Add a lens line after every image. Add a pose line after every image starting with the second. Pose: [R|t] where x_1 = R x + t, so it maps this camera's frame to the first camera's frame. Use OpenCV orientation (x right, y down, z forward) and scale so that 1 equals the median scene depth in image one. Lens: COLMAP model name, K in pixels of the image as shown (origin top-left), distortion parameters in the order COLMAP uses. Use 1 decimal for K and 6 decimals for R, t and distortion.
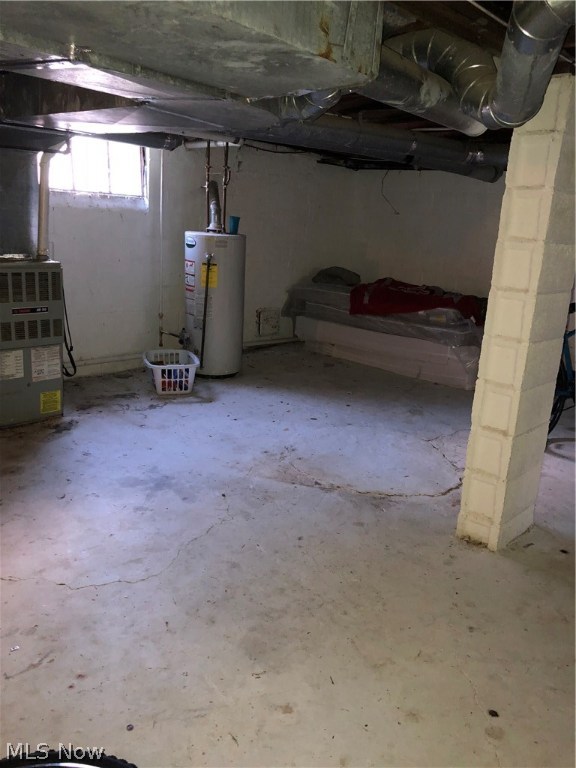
lens RADIAL K [[644.0, 0, 286.9], [0, 644.0, 385.9], [0, 0, 1]] dist [0.029614, -0.028138]
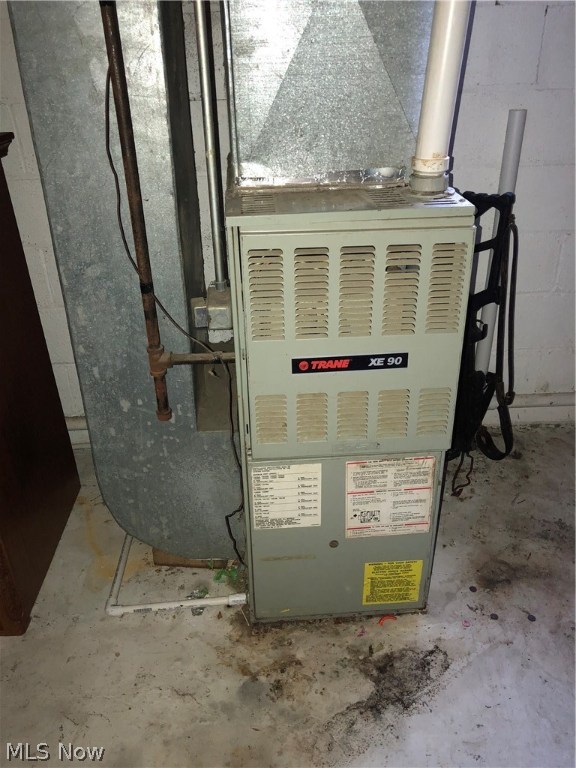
lens RADIAL K [[644.0, 0, 289.6], [0, 644.0, 384.6], [0, 0, 1]] dist [0.029614, -0.028138]
pose [[0.712325, 0.268316, -0.648537, -0.053458], [-0.111030, 0.955483, 0.273358, -0.048408], [0.693012, -0.122712, 0.710405, 0.192109]]
